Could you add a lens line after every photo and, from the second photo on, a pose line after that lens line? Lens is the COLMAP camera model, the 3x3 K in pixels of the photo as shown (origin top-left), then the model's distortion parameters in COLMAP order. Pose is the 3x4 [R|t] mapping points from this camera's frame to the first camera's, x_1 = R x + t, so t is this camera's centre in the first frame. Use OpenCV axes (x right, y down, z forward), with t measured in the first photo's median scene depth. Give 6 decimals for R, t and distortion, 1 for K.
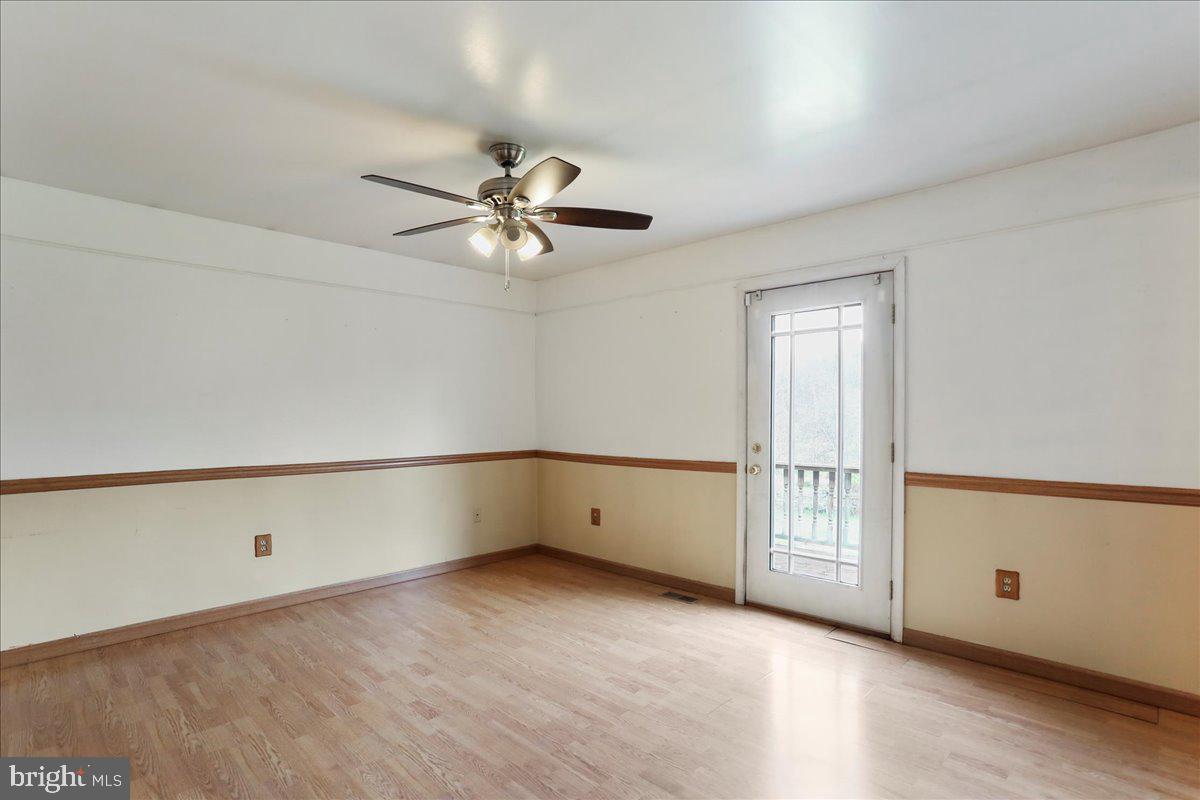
lens RADIAL K [[584.6, 0, 595.3], [0, 584.6, 406.8], [0, 0, 1]] dist [-0.058702, 0.027483]
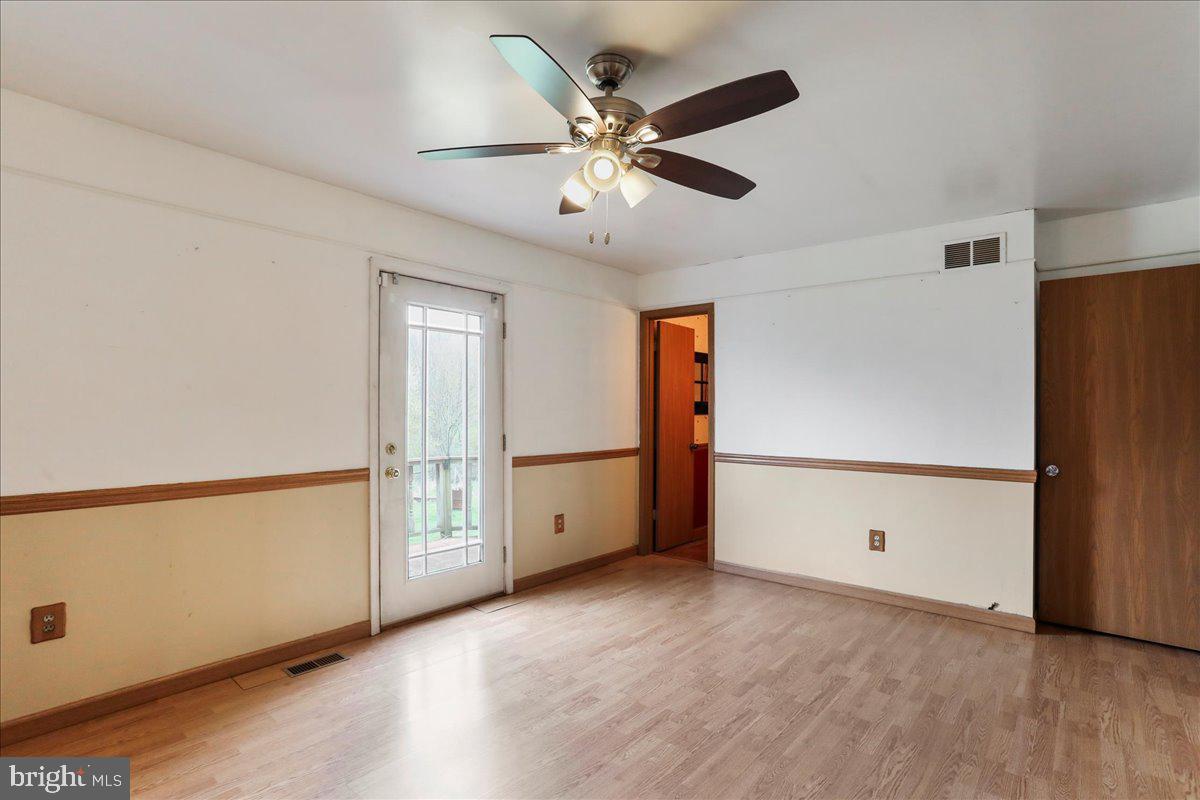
lens RADIAL K [[584.6, 0, 595.3], [0, 584.6, 406.8], [0, 0, 1]] dist [-0.058702, 0.027483]
pose [[-0.064494, 0.010342, 0.997865, -0.747454], [-0.019075, 0.999751, -0.011594, 0.012997], [-0.997736, -0.019782, -0.064280, 0.893128]]
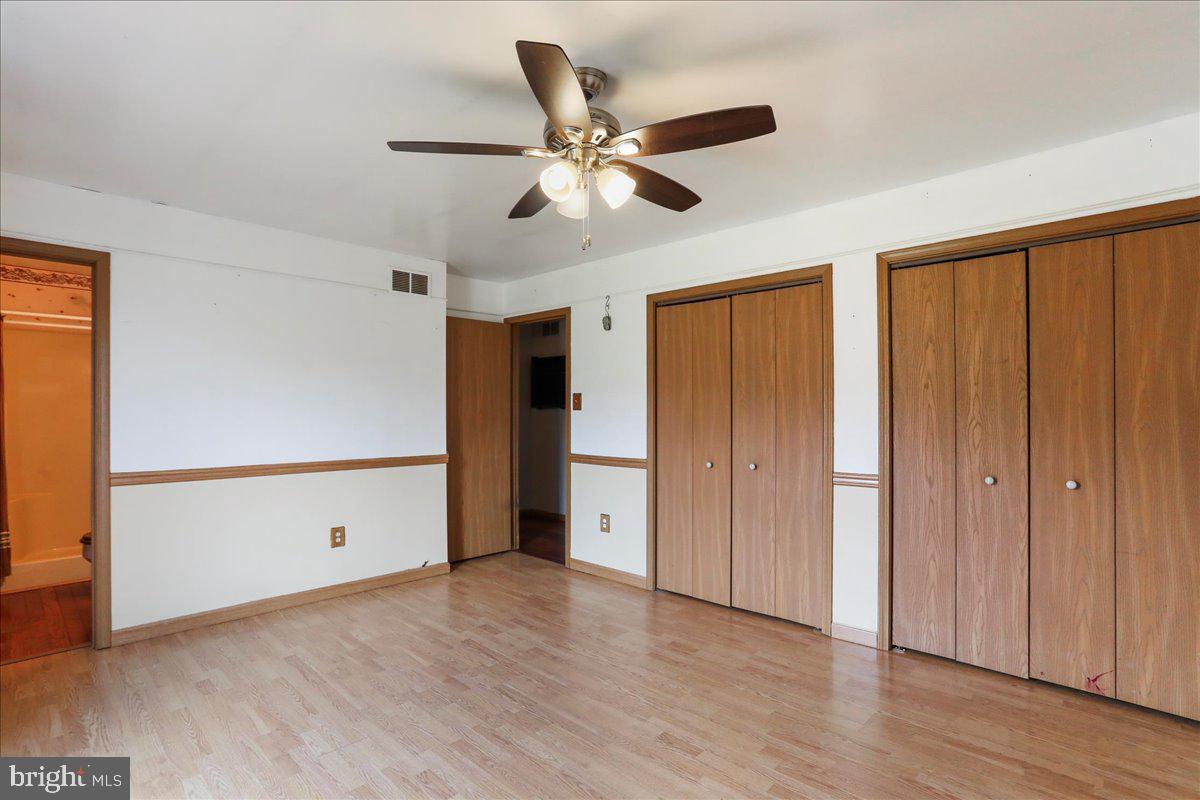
lens RADIAL K [[591.2, 0, 600.0], [0, 591.2, 400.0], [0, 0, 1]] dist [-0.061686, 0.029468]
pose [[-0.999857, 0.005496, -0.015965, -0.128742], [0.006026, 0.999427, -0.033315, 0.018435], [0.015773, -0.033406, -0.999317, 1.490843]]
